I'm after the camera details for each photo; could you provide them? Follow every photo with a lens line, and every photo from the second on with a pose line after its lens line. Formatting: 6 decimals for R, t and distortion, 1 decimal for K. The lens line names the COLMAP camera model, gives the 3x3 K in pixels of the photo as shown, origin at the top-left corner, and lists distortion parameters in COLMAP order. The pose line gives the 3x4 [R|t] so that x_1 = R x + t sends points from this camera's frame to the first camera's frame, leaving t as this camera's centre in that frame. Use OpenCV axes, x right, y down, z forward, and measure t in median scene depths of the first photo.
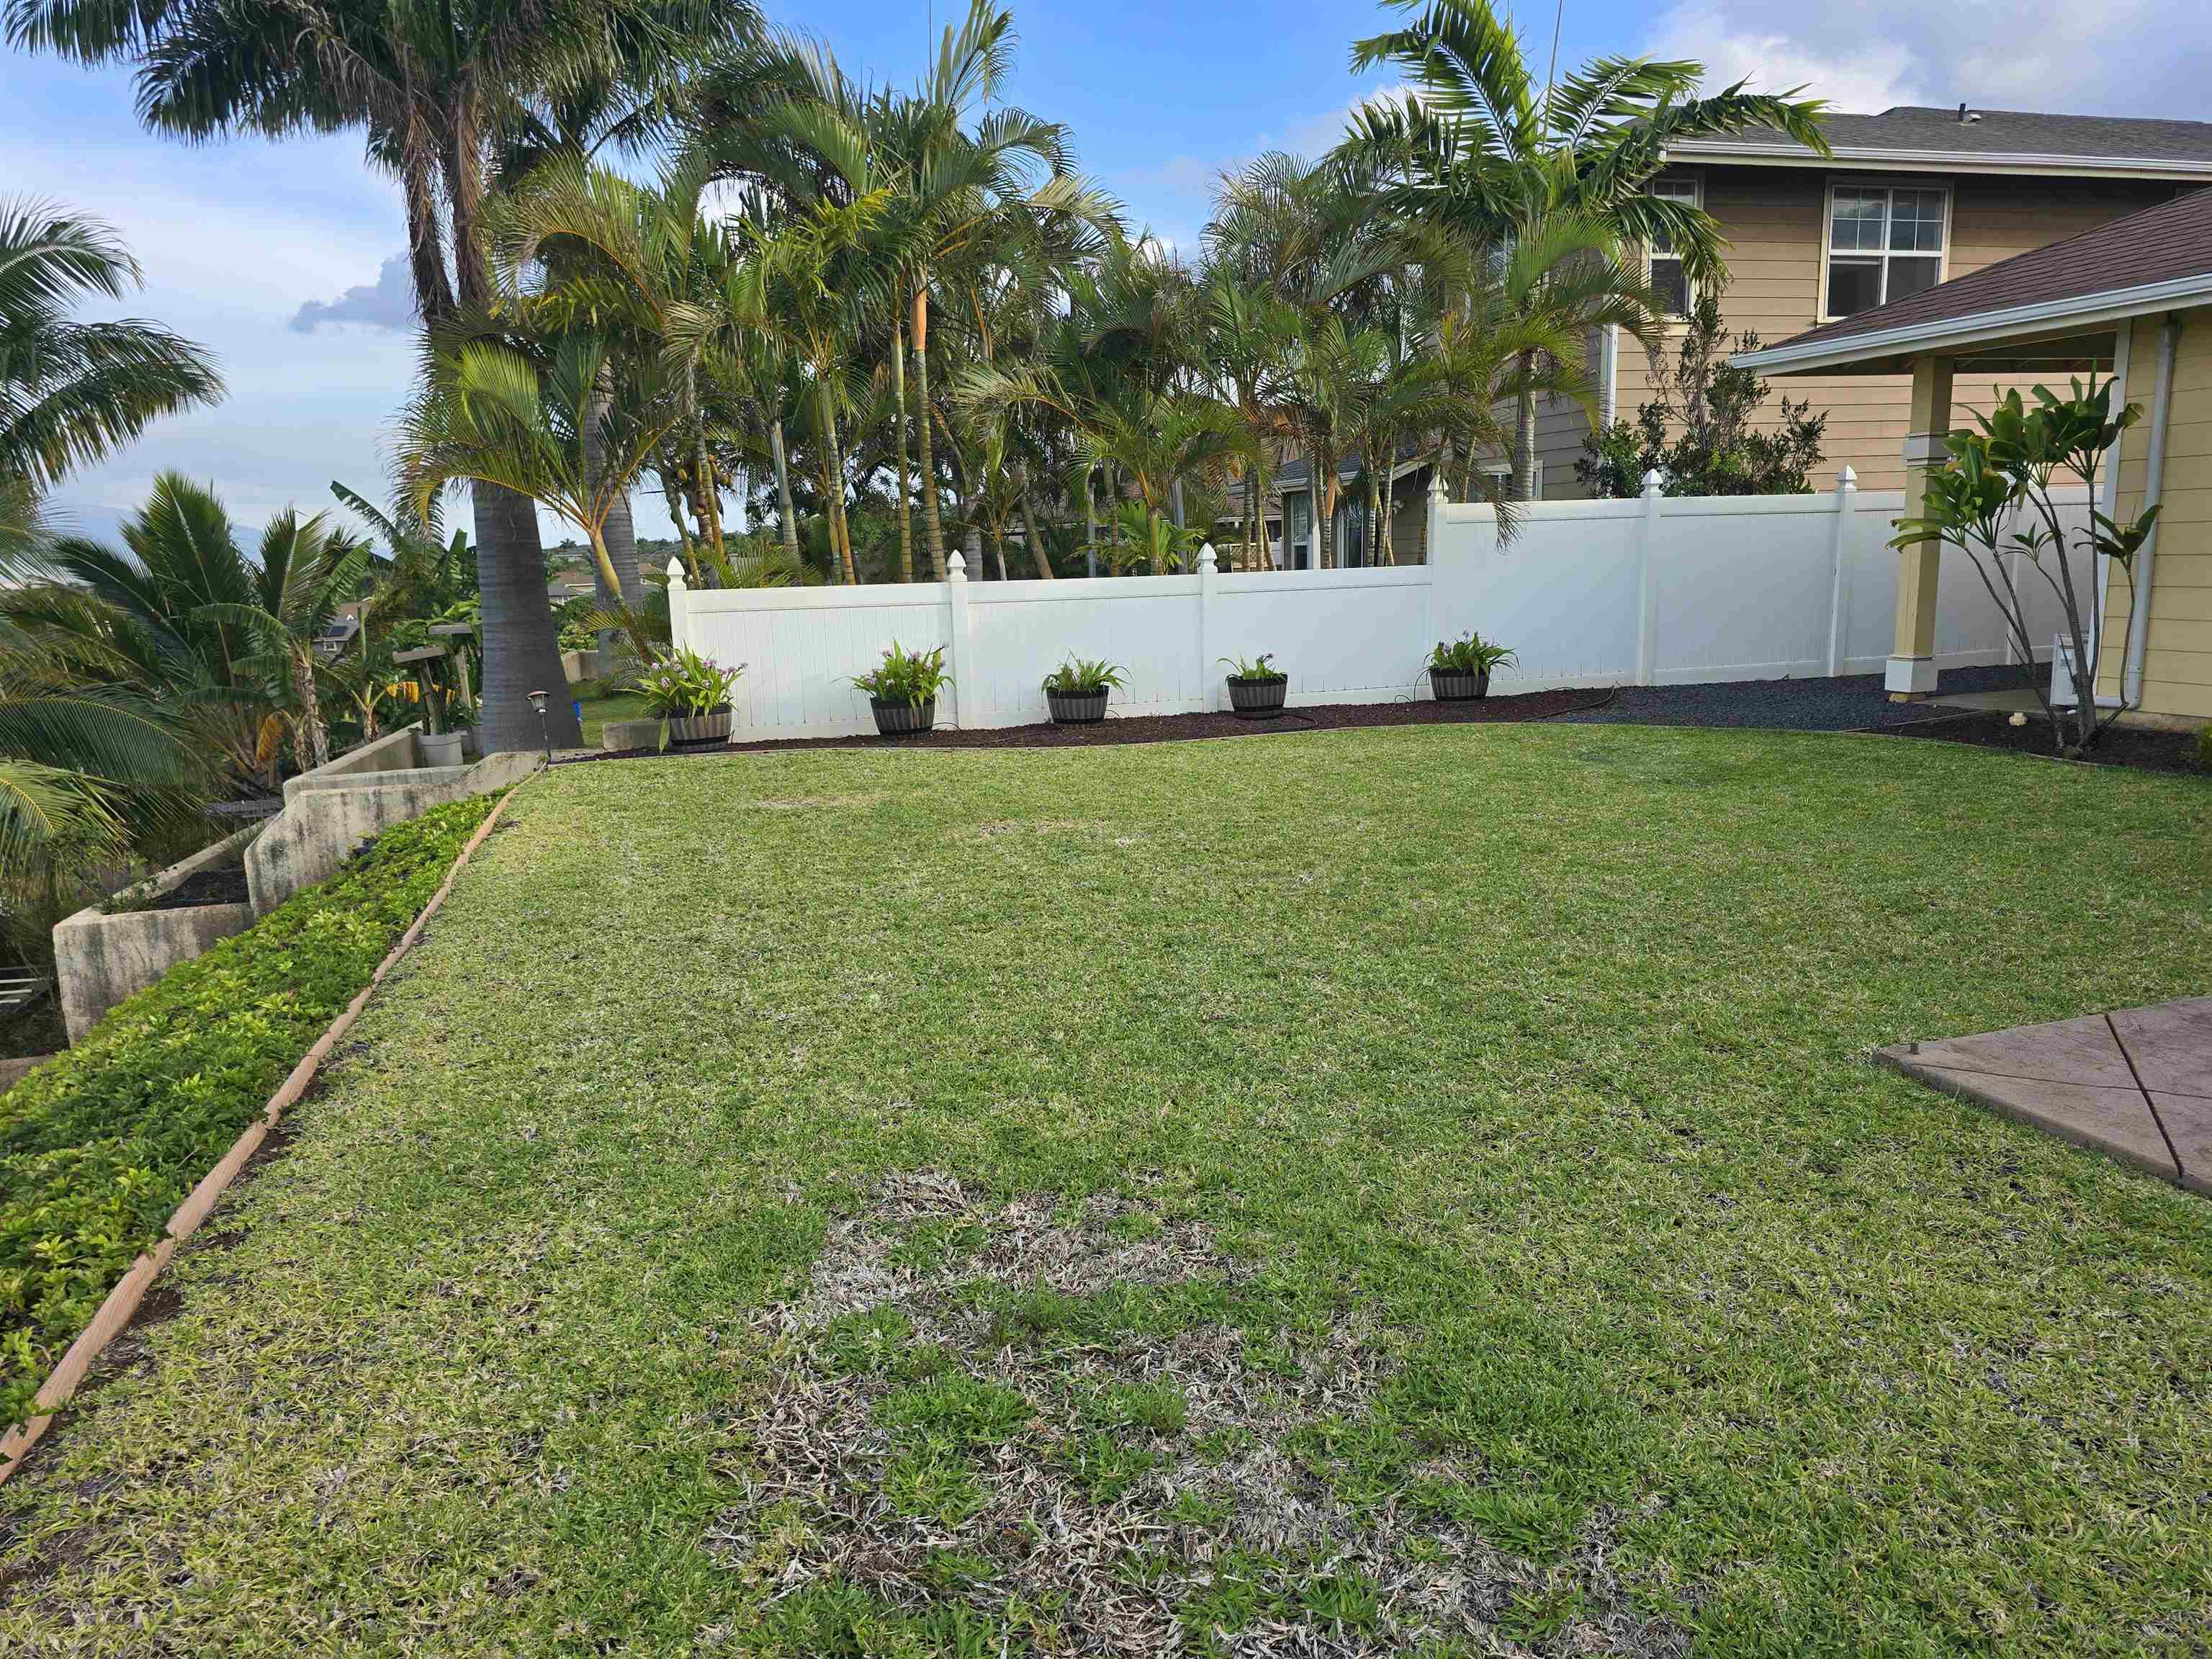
lens RADIAL K [[1454.2, 0, 1106.0], [0, 1454.2, 829.5], [0, 0, 1]] dist [0.040305, -0.044163]
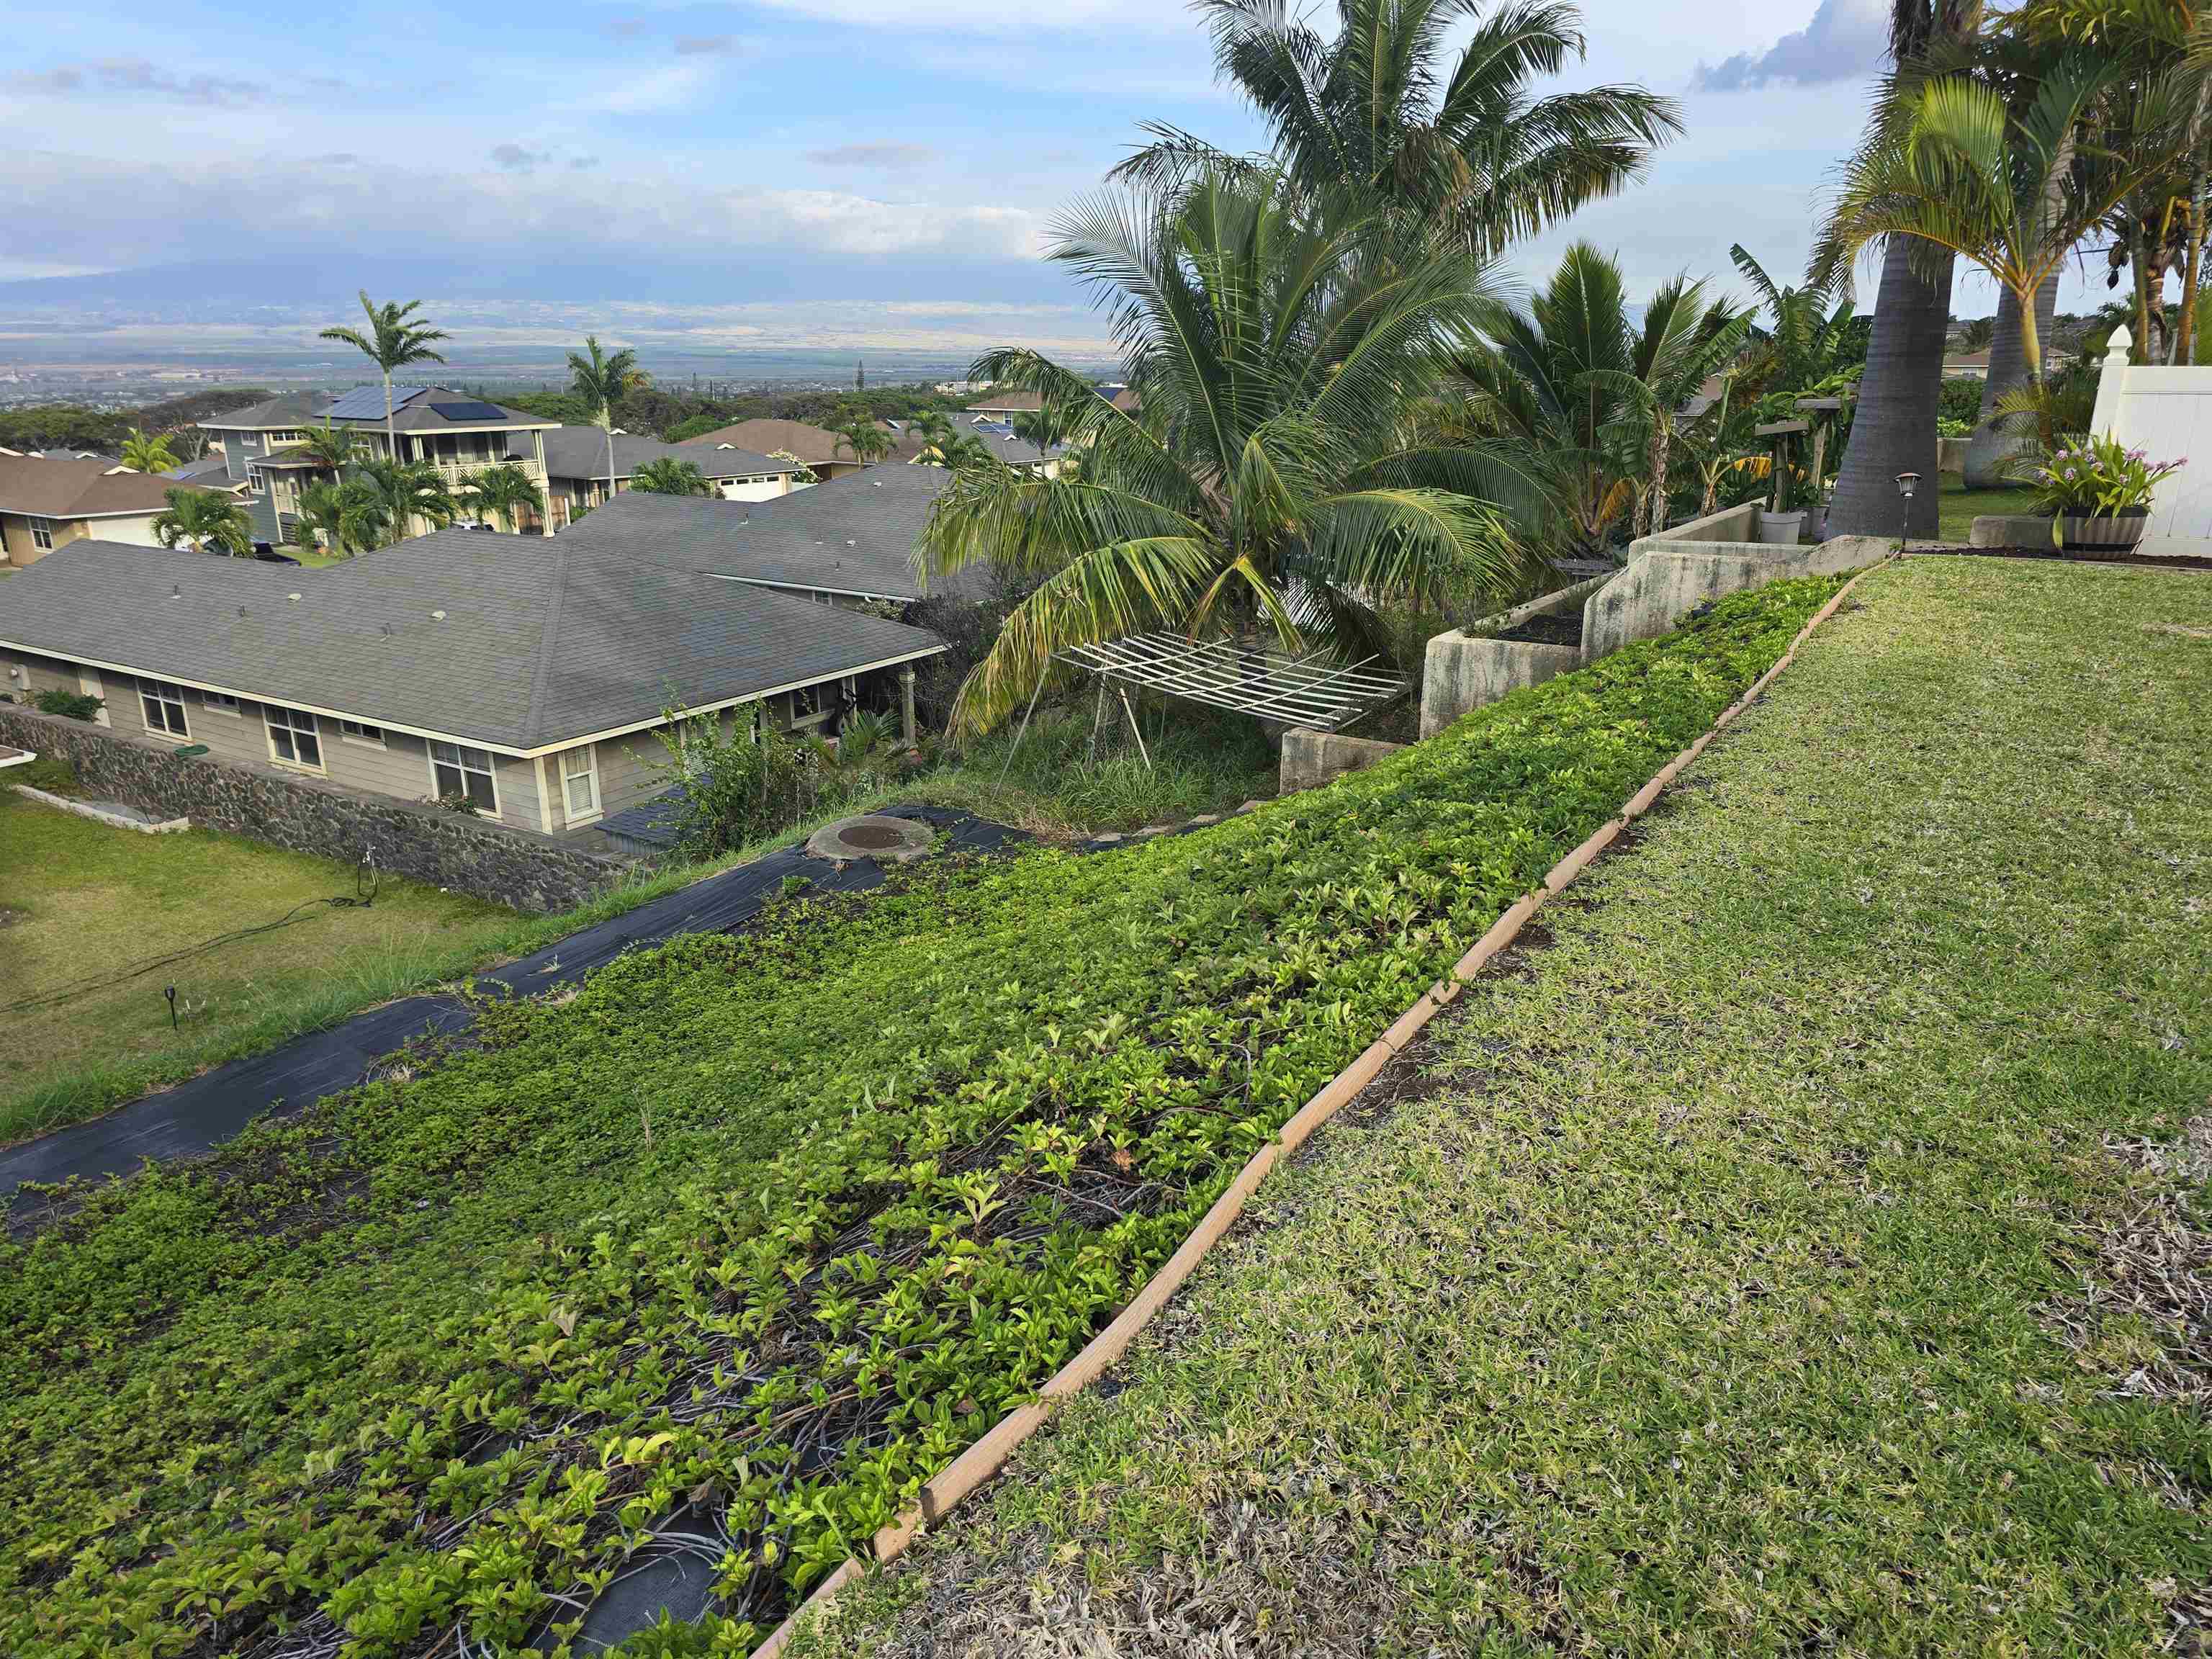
lens RADIAL K [[1469.5, 0, 1094.0], [0, 1469.5, 826.4], [0, 0, 1]] dist [0.057007, -0.059607]
pose [[0.667594, 0.253690, -0.699971, -0.035290], [-0.156649, 0.966973, 0.201056, 0.030083], [0.727859, -0.024574, 0.685286, -0.066902]]
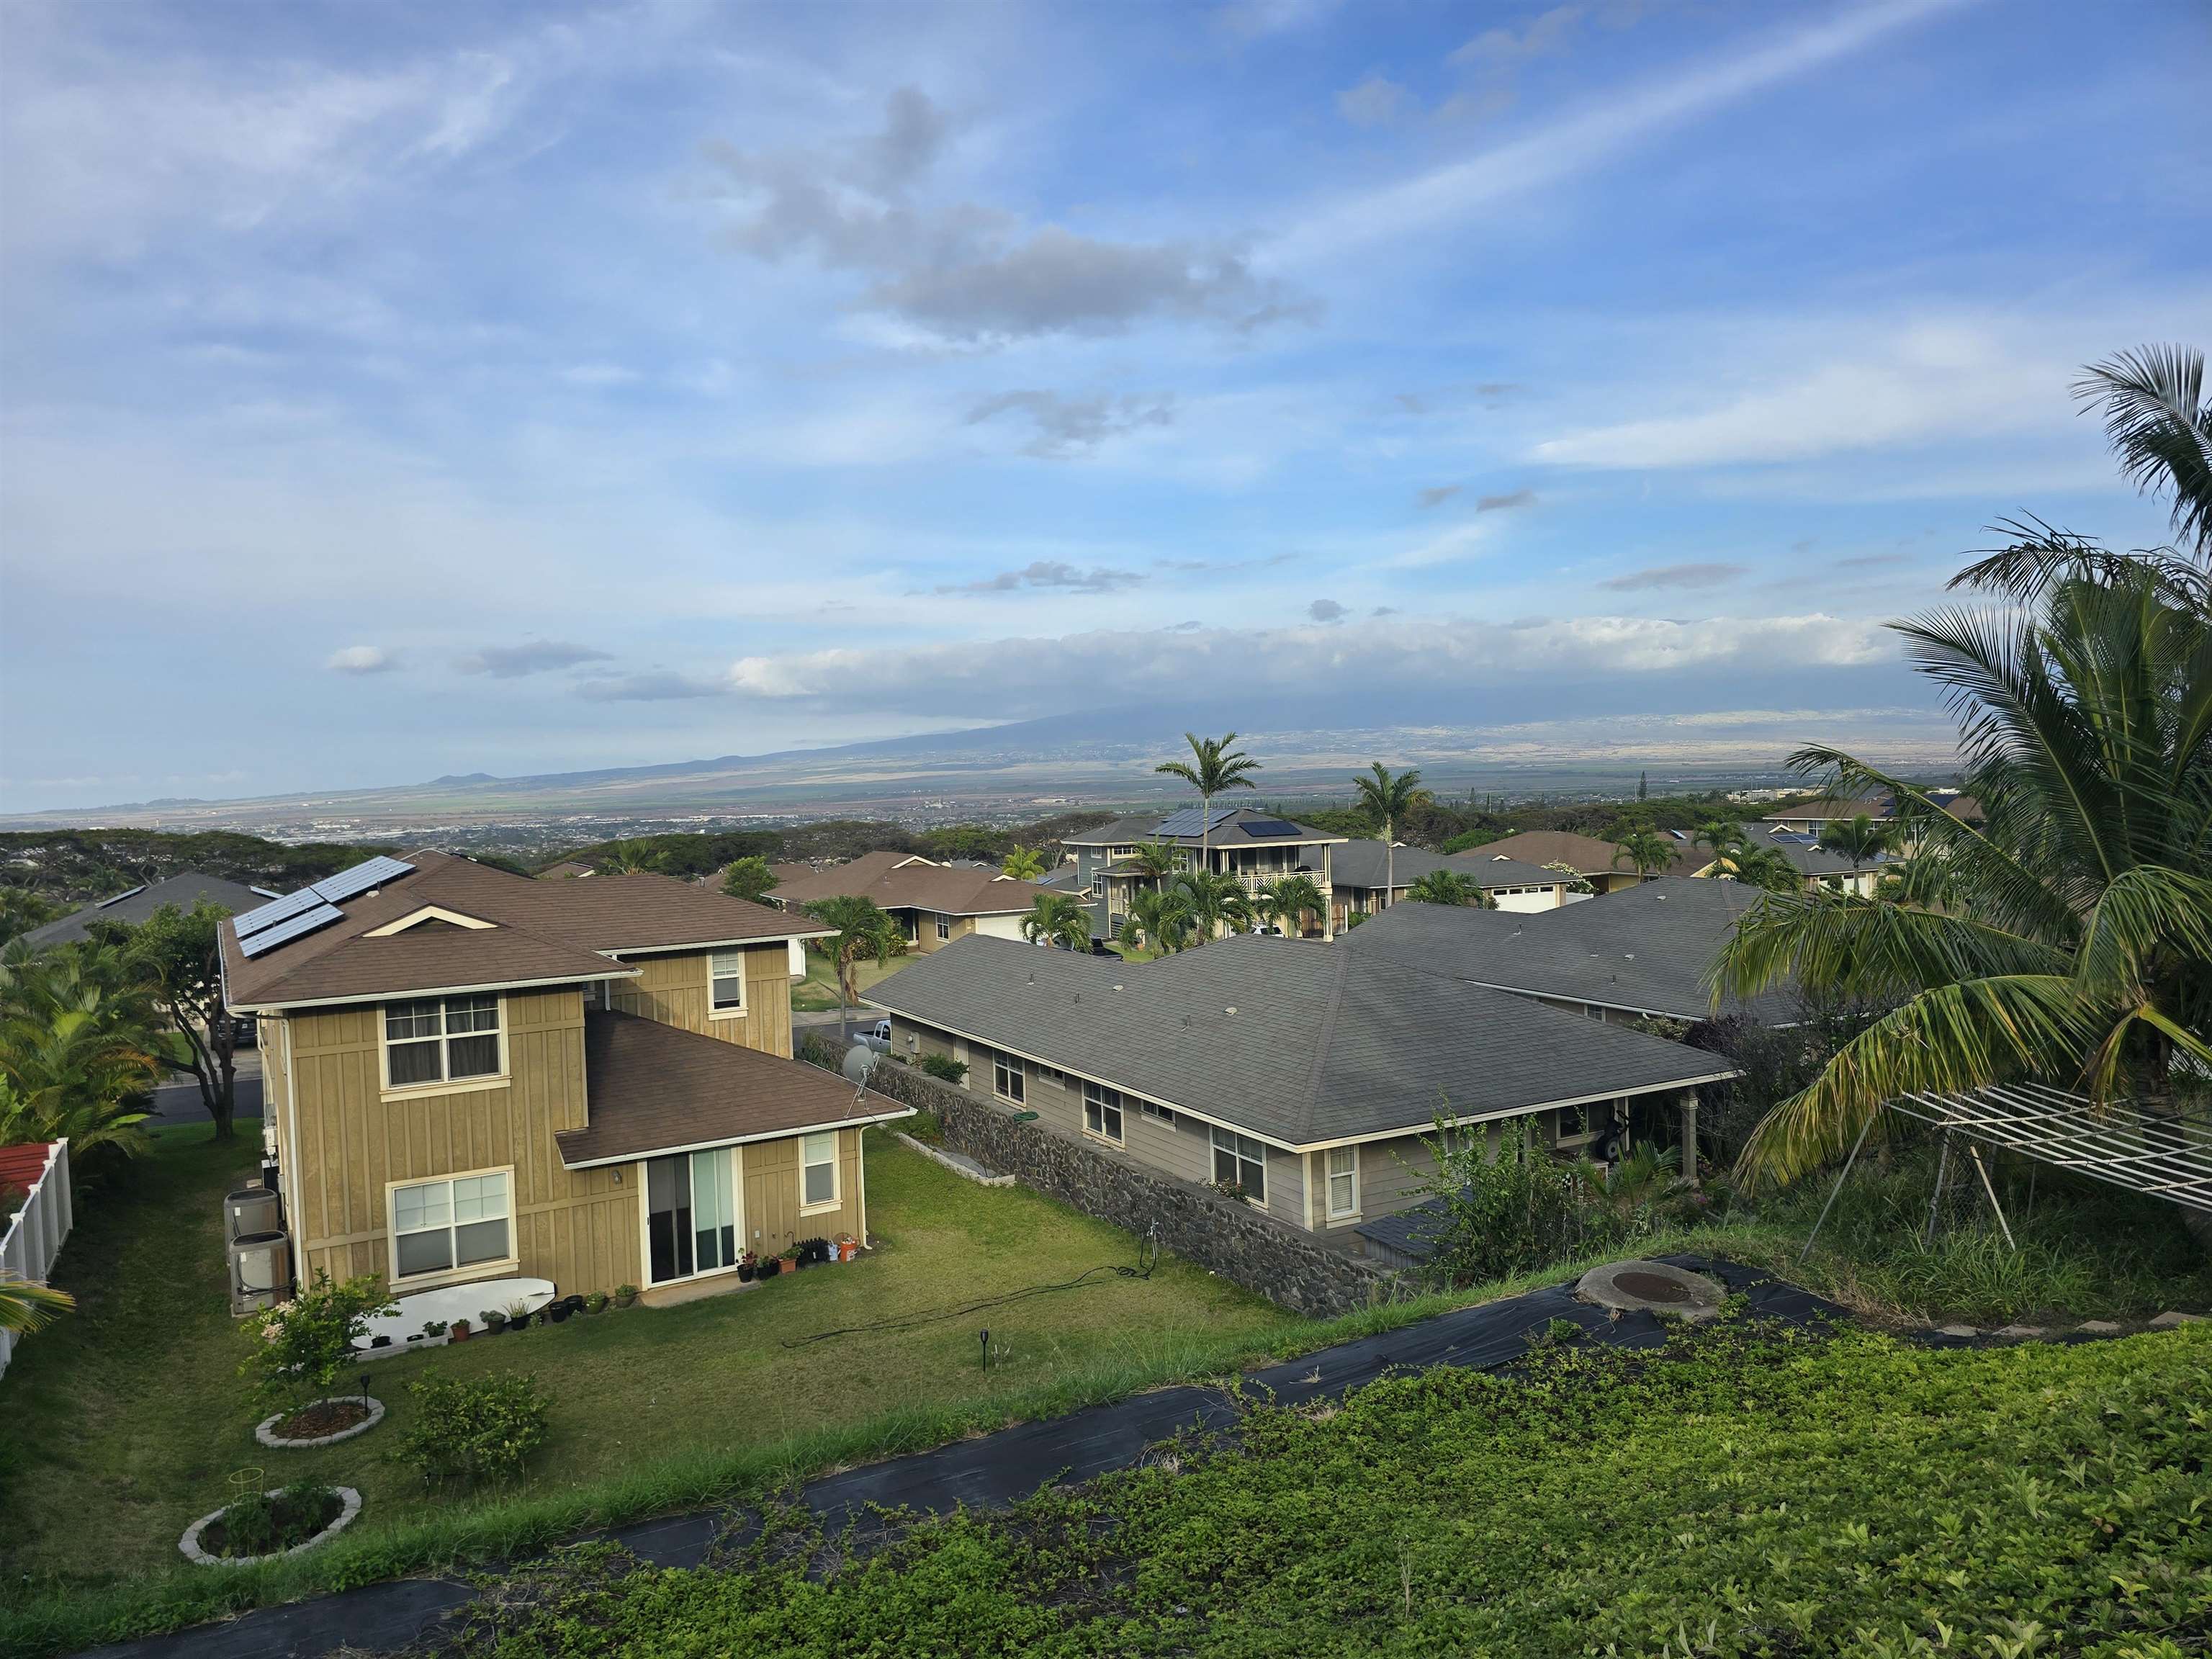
lens RADIAL K [[1477.5, 0, 1092.5], [0, 1477.5, 859.6], [0, 0, 1]] dist [0.052165, -0.050053]
pose [[0.227186, 0.075574, -0.970915, -0.043418], [-0.161130, 0.986160, 0.039058, 0.001922], [0.960429, 0.147570, 0.236219, -0.108703]]
